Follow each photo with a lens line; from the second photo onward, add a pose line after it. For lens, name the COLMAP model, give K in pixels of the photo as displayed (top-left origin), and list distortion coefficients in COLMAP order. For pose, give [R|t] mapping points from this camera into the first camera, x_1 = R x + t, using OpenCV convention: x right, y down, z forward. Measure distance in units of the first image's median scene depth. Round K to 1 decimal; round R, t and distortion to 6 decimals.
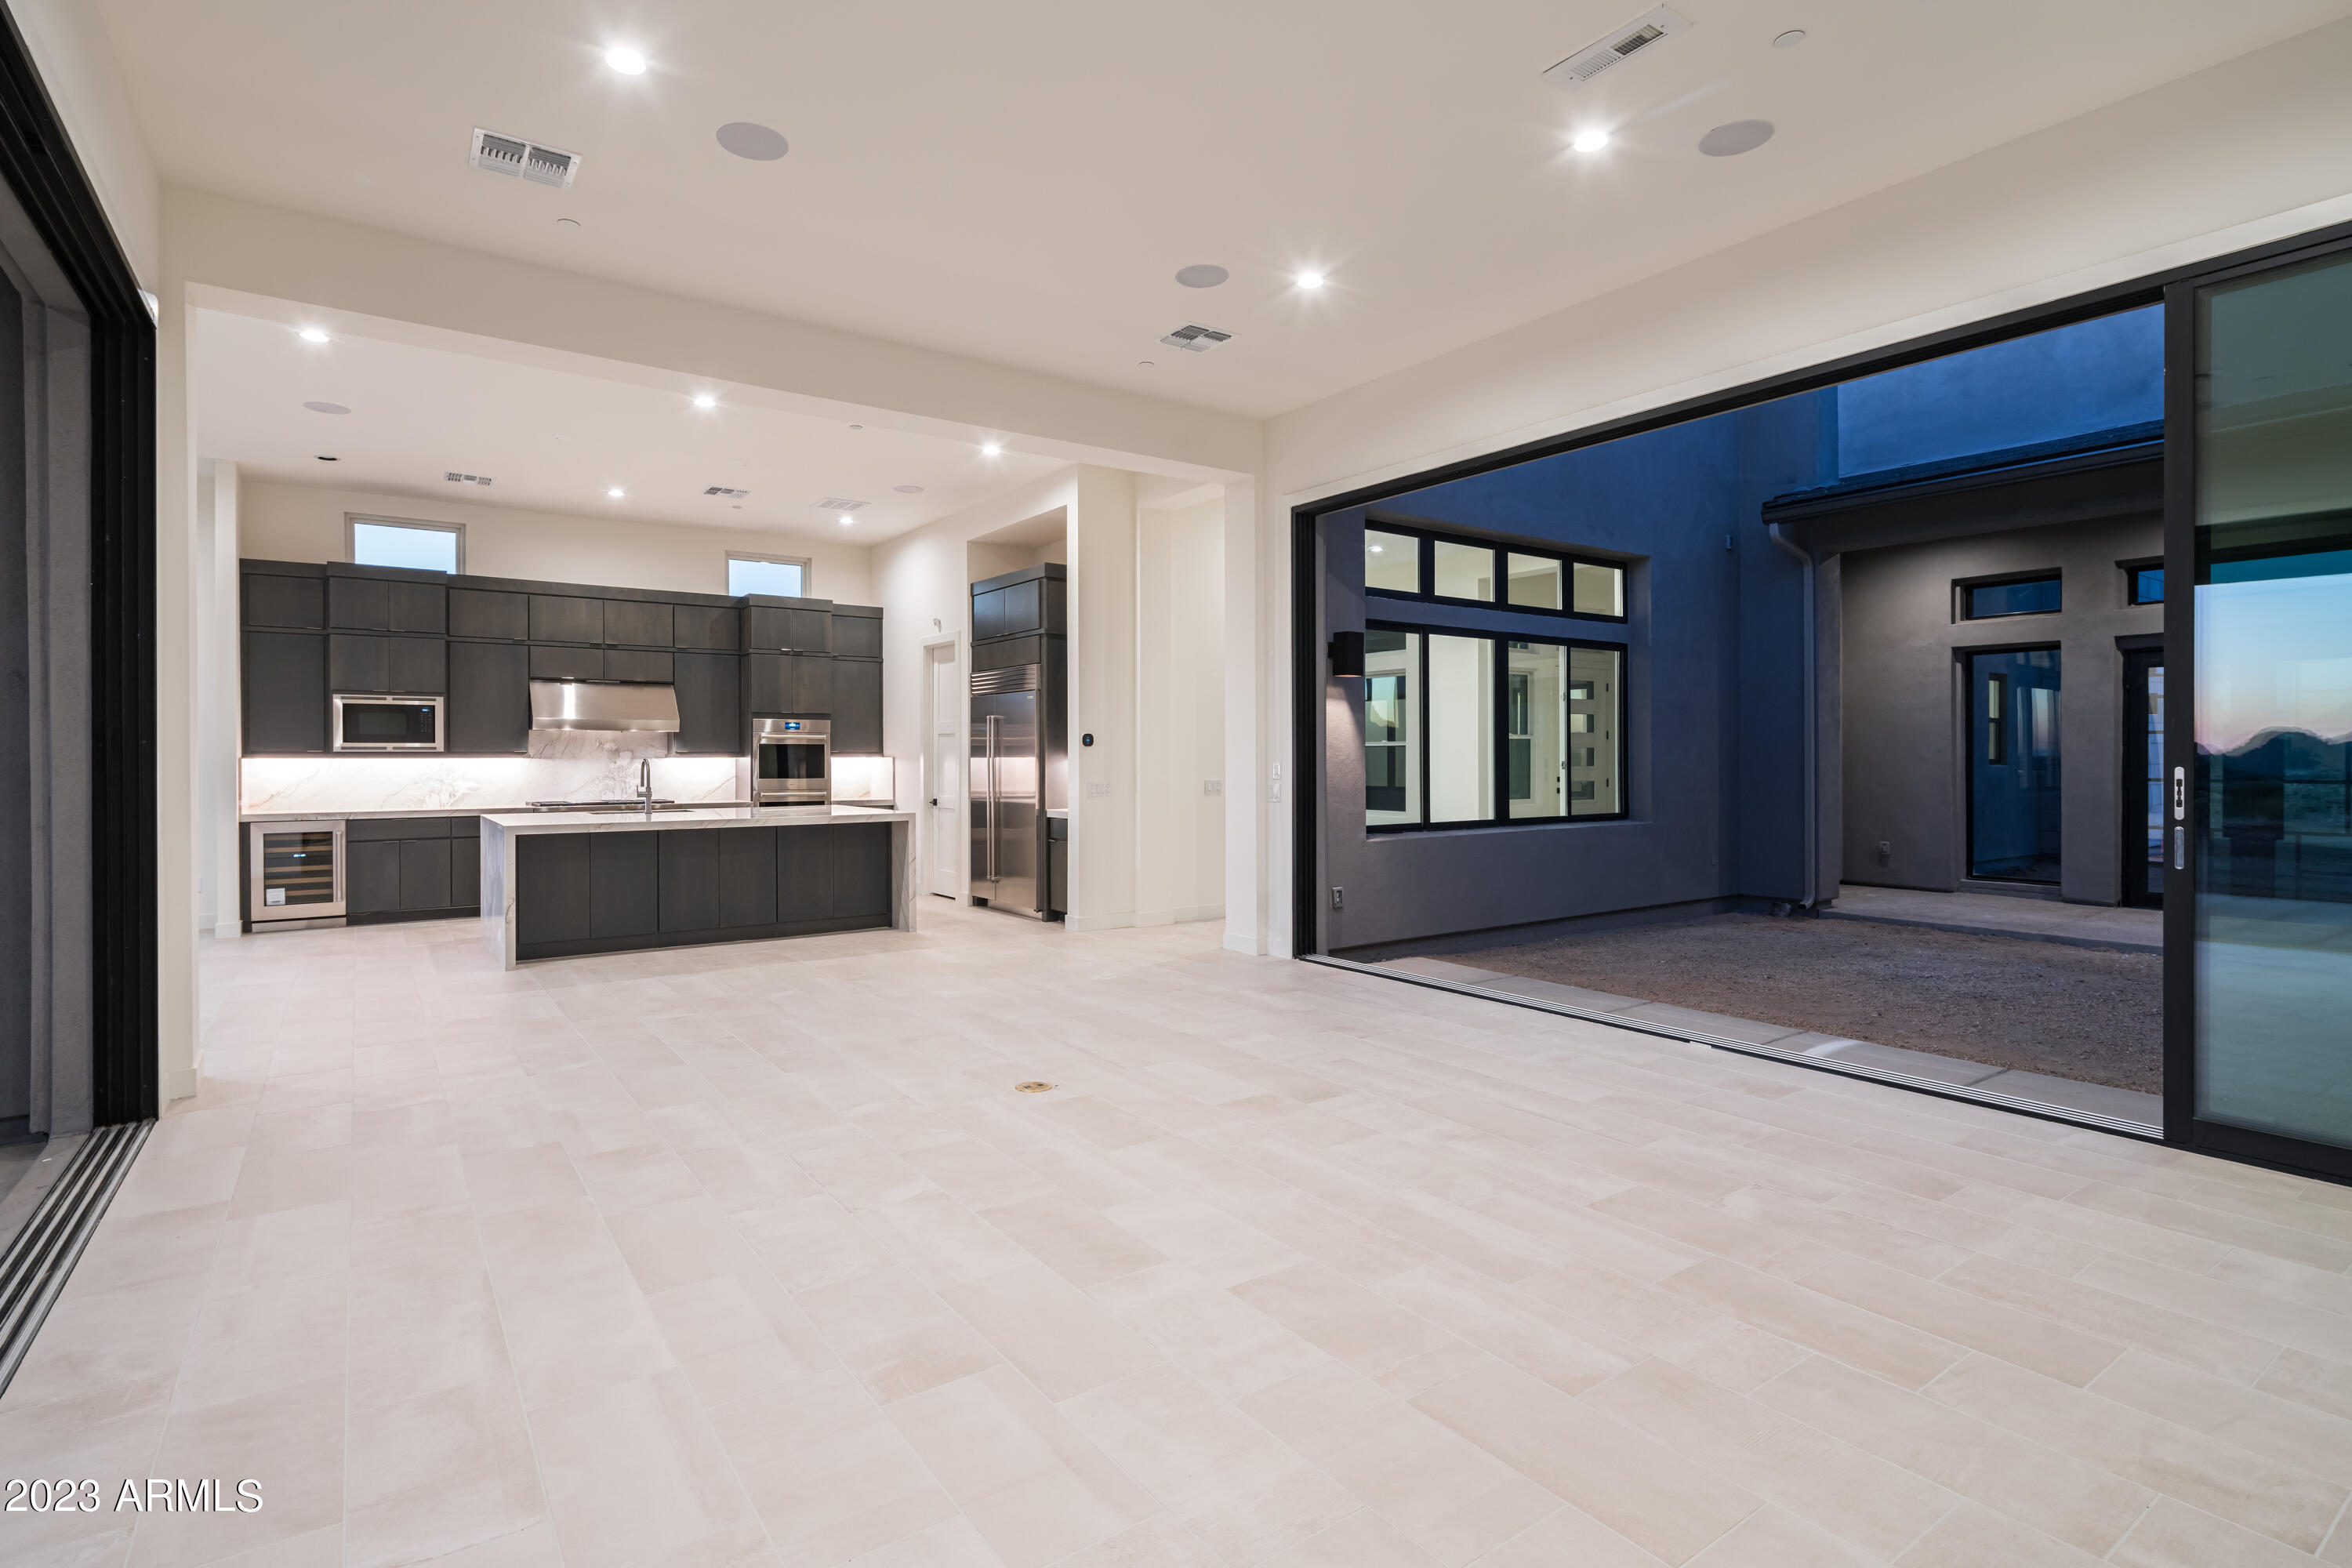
lens RADIAL K [[1144.5, 0, 1135.6], [0, 1144.5, 764.3], [0, 0, 1]] dist [-0.003009, -0.001733]
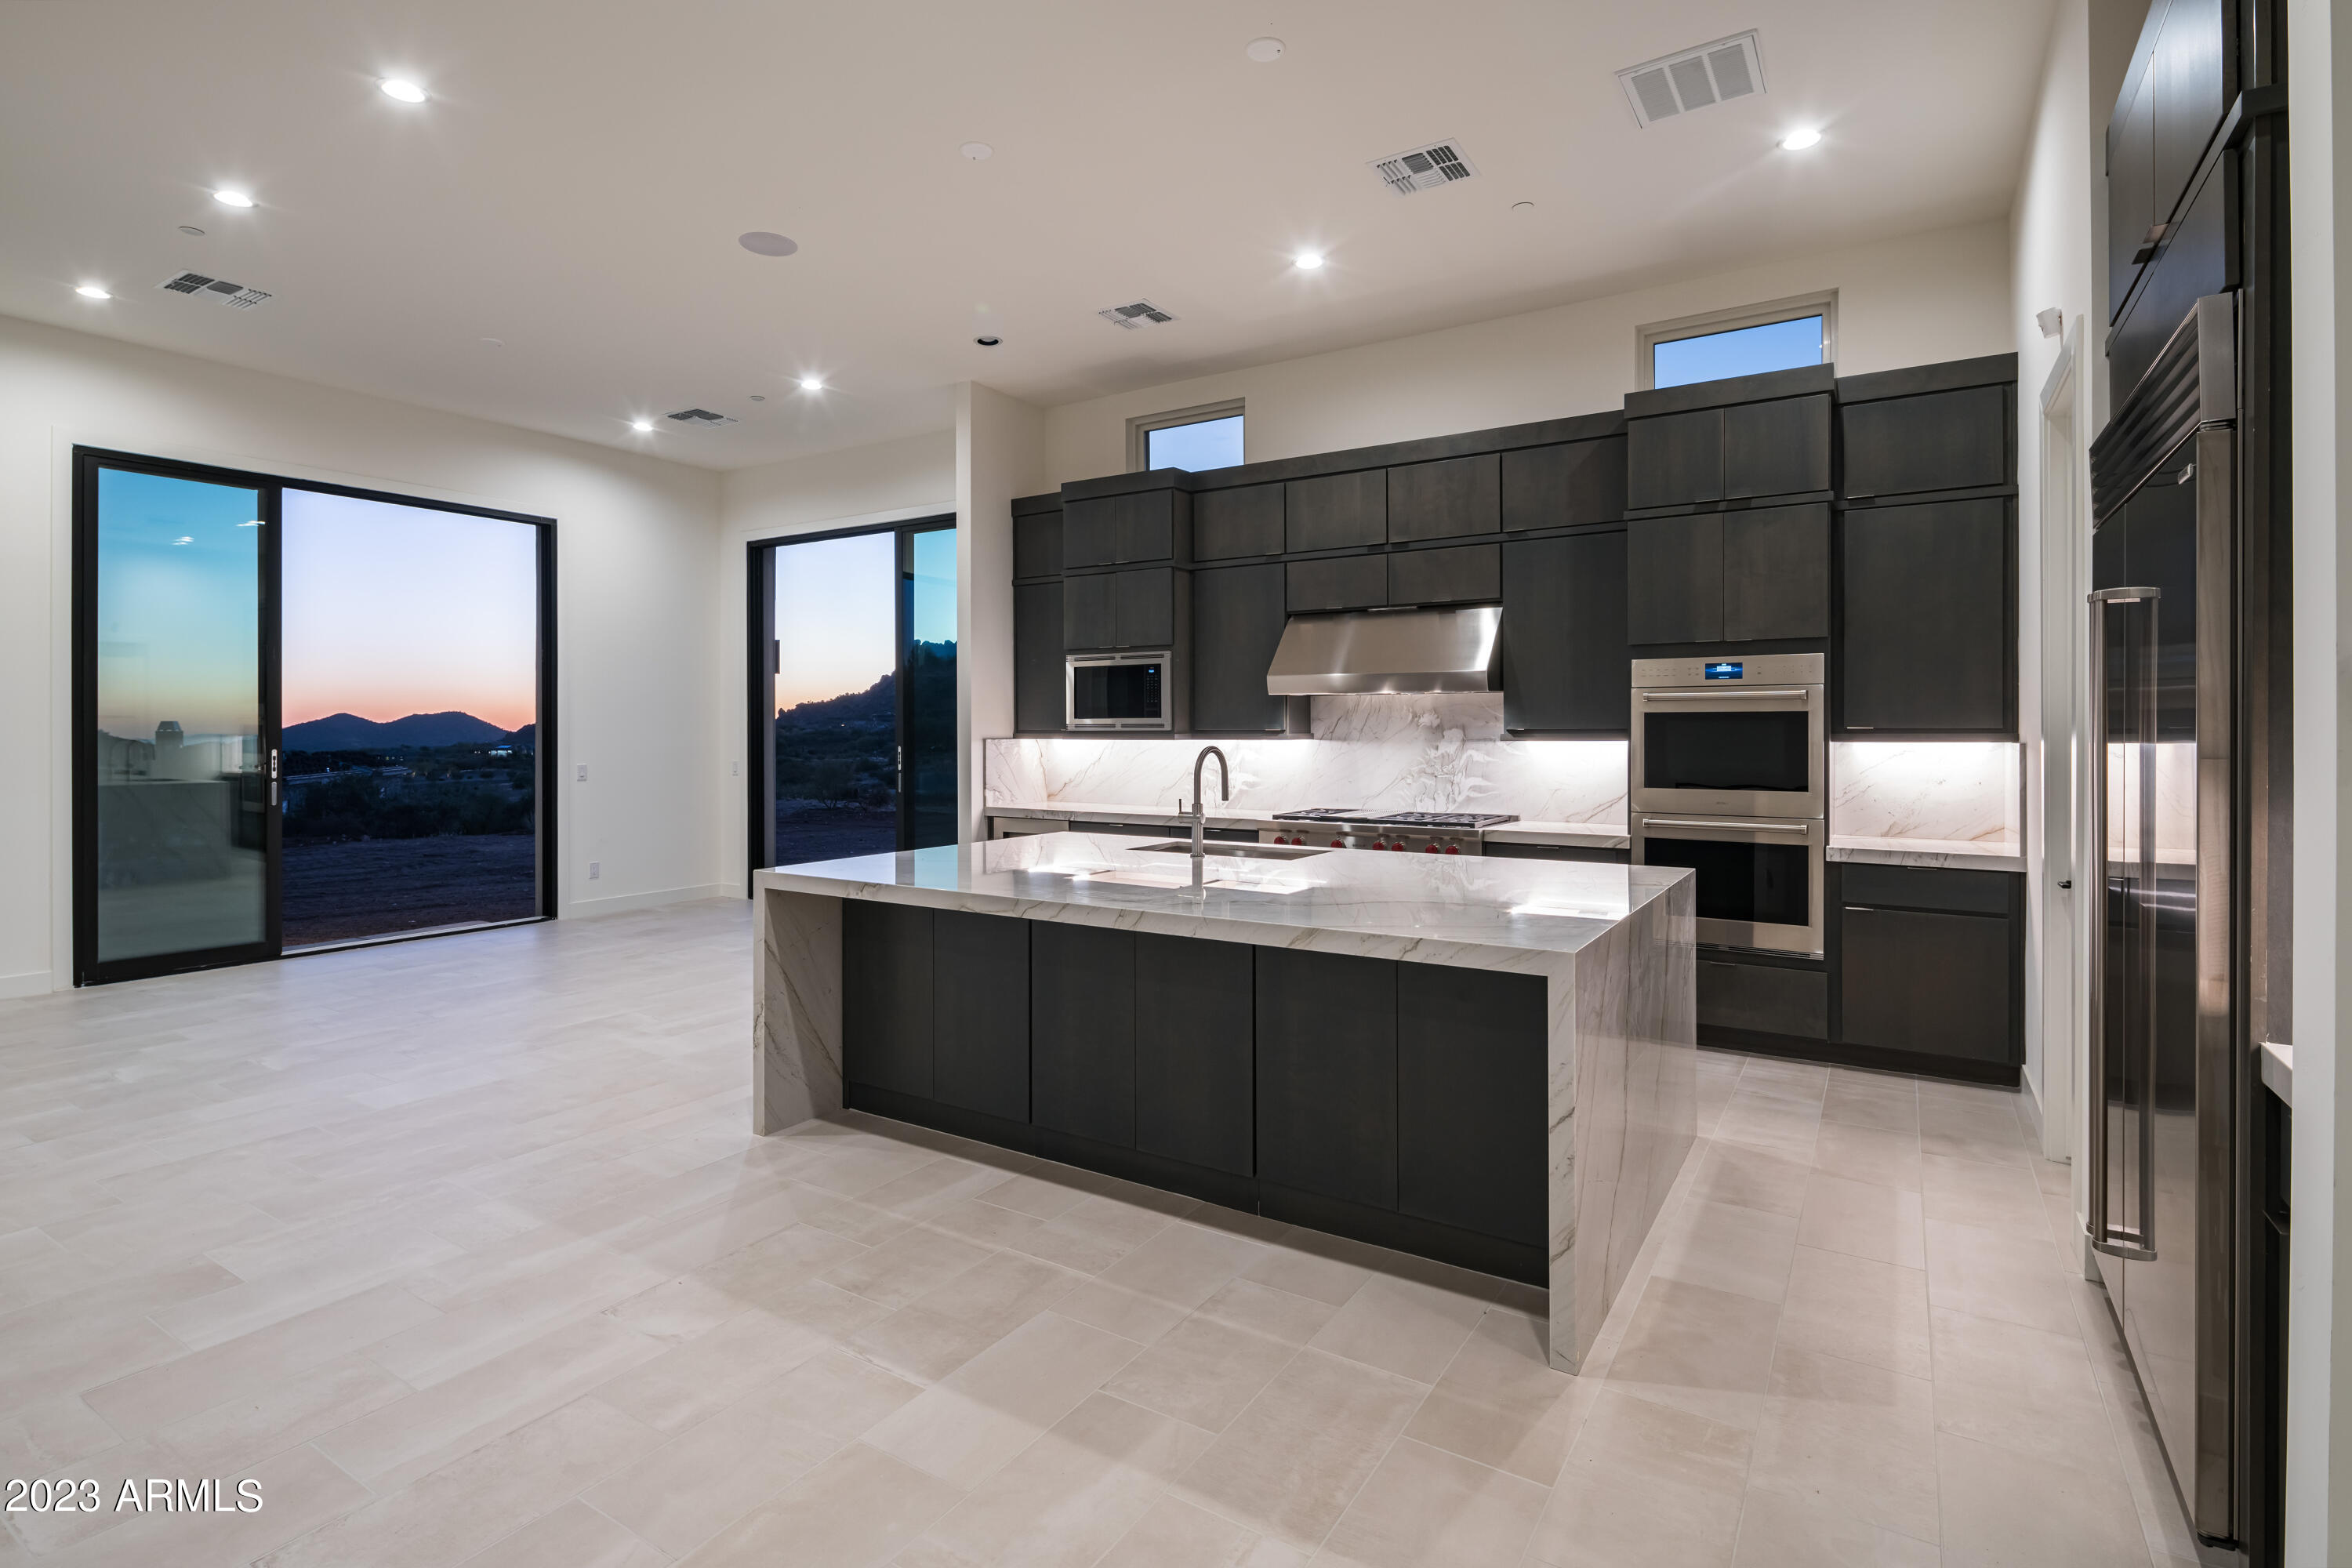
lens RADIAL K [[1145.4, 0, 1148.4], [0, 1145.4, 730.2], [0, 0, 1]] dist [-0.000608, 0.000034]
pose [[0.387813, 0.001016, -0.921737, 0.024933], [-0.004937, 0.999987, -0.000975, -0.010303], [0.921725, 0.004929, 0.387813, 0.714868]]
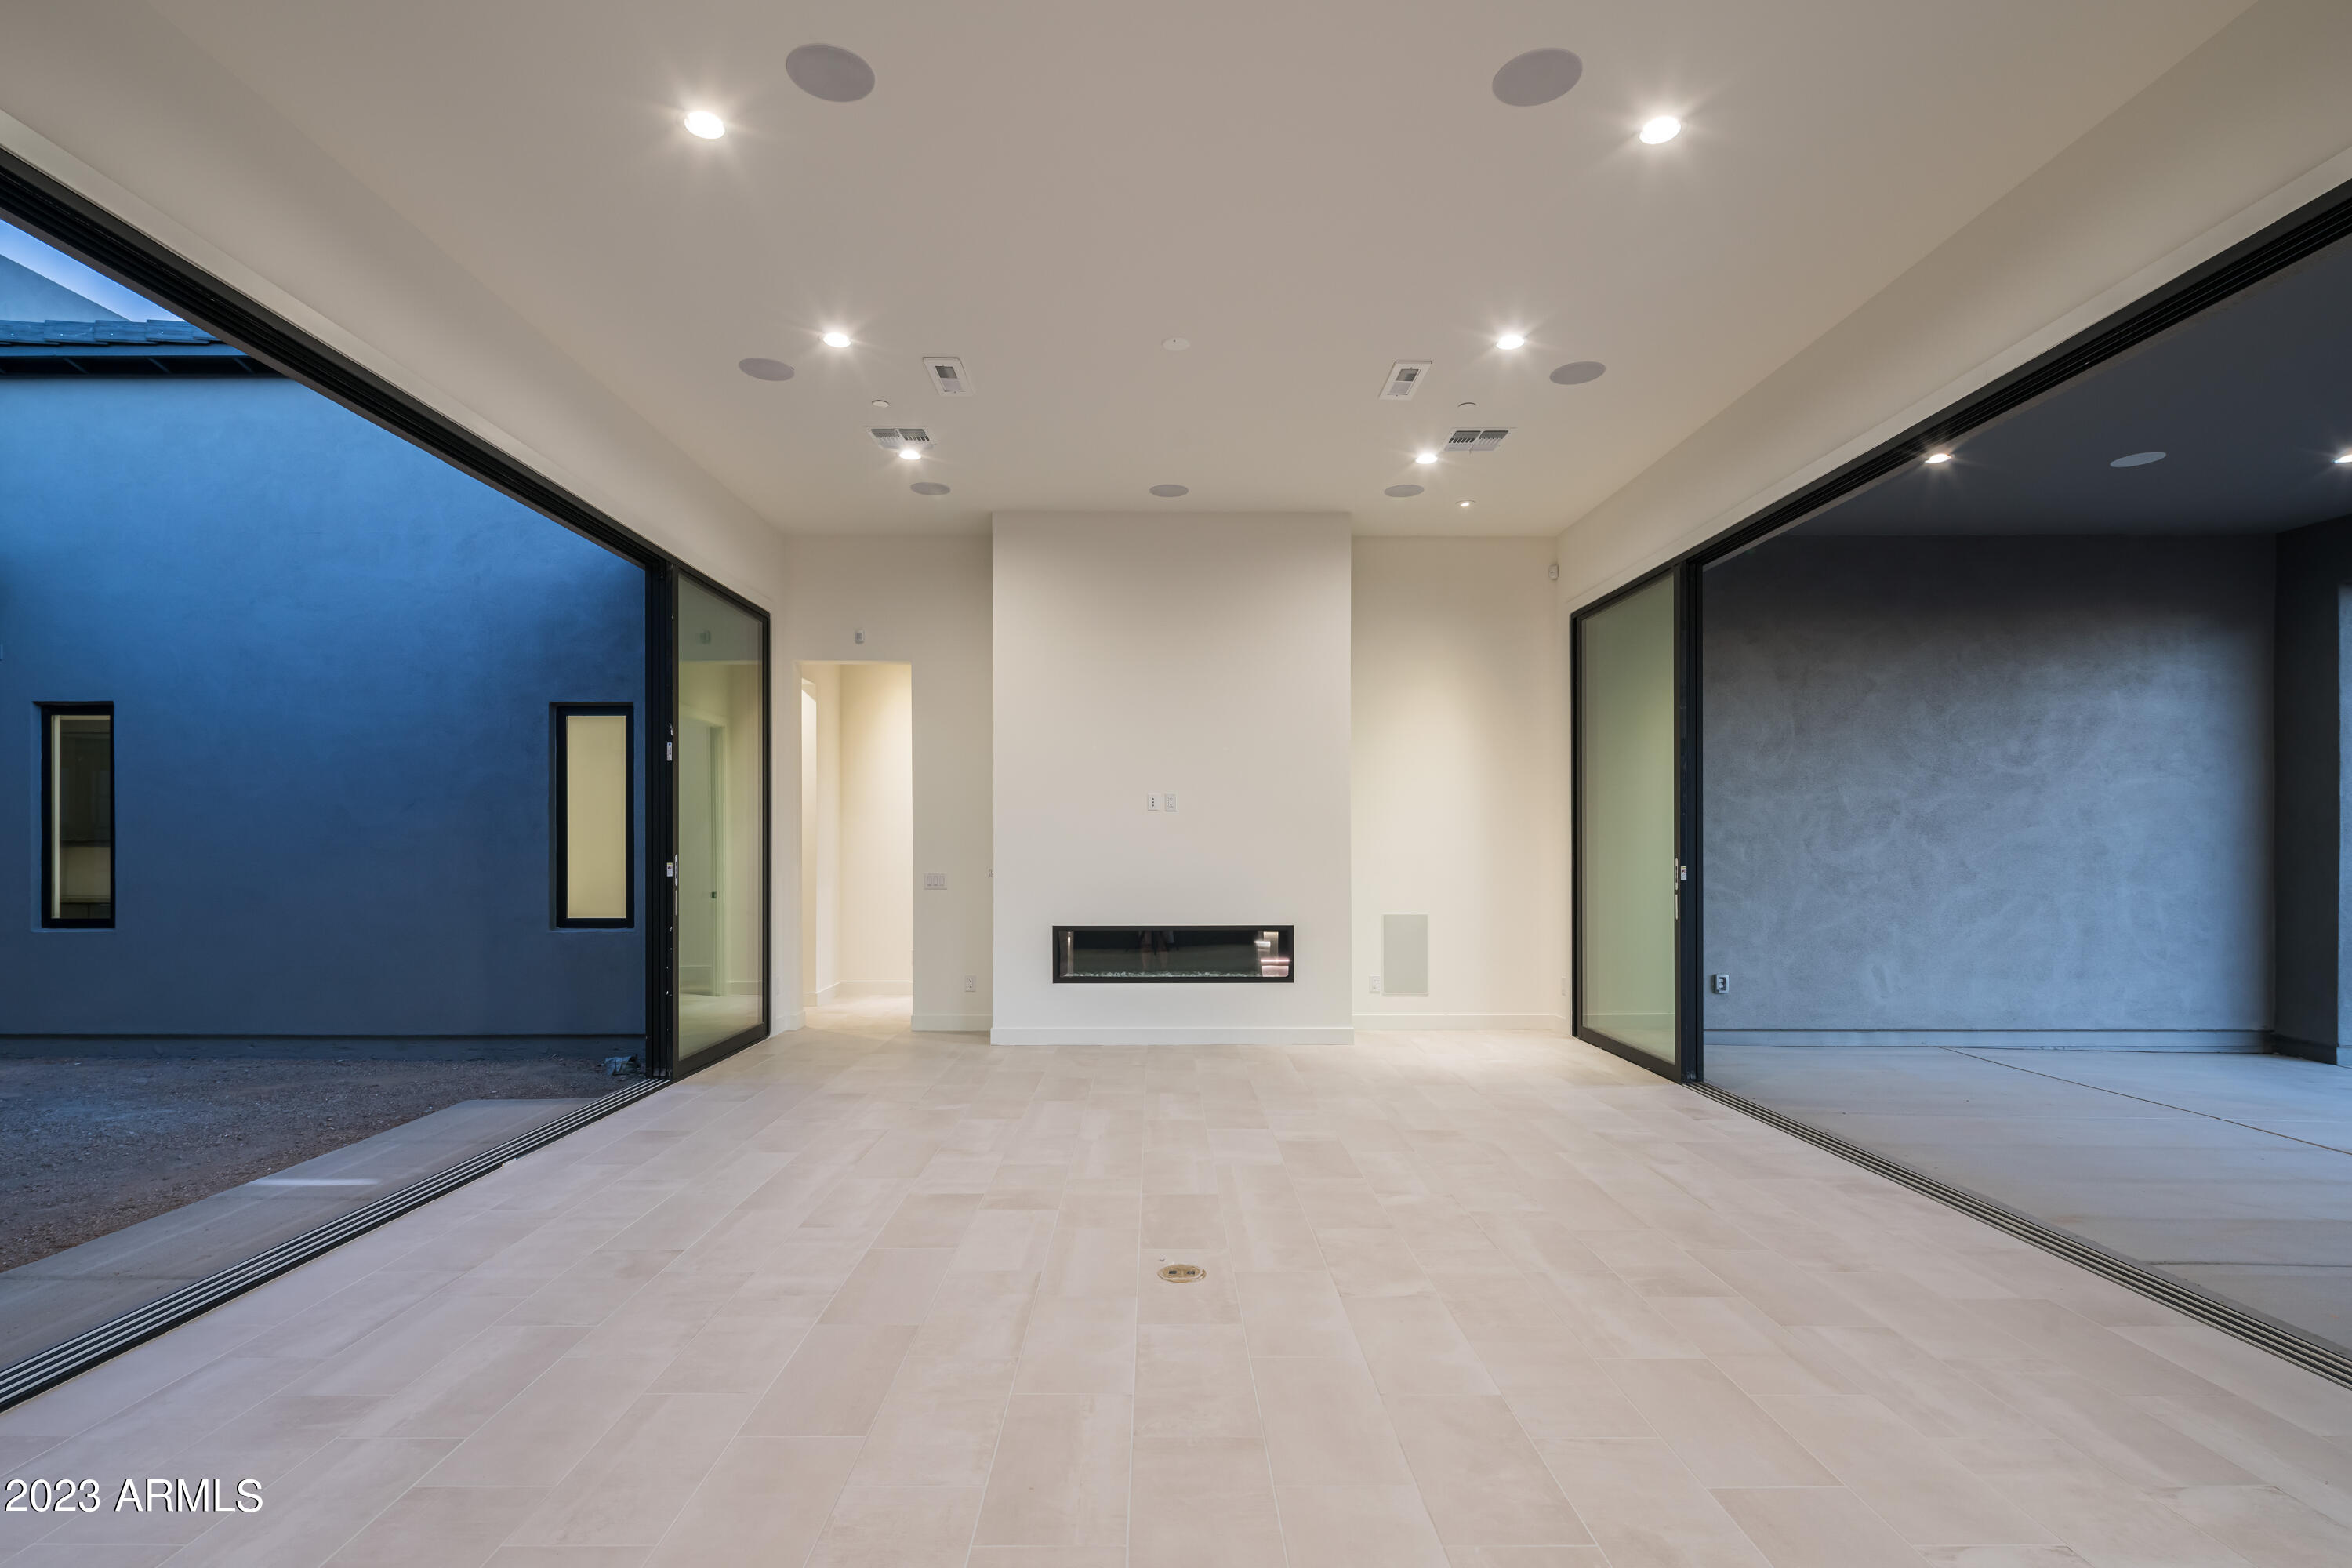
lens RADIAL K [[1132.9, 0, 1167.7], [0, 1132.9, 850.8], [0, 0, 1]] dist [-0.000738, -0.000372]
pose [[-0.835767, -0.000146, 0.549085, -0.237352], [0.005875, 0.999940, 0.009208, -0.005443], [-0.549053, 0.010922, -0.835716, 0.777786]]
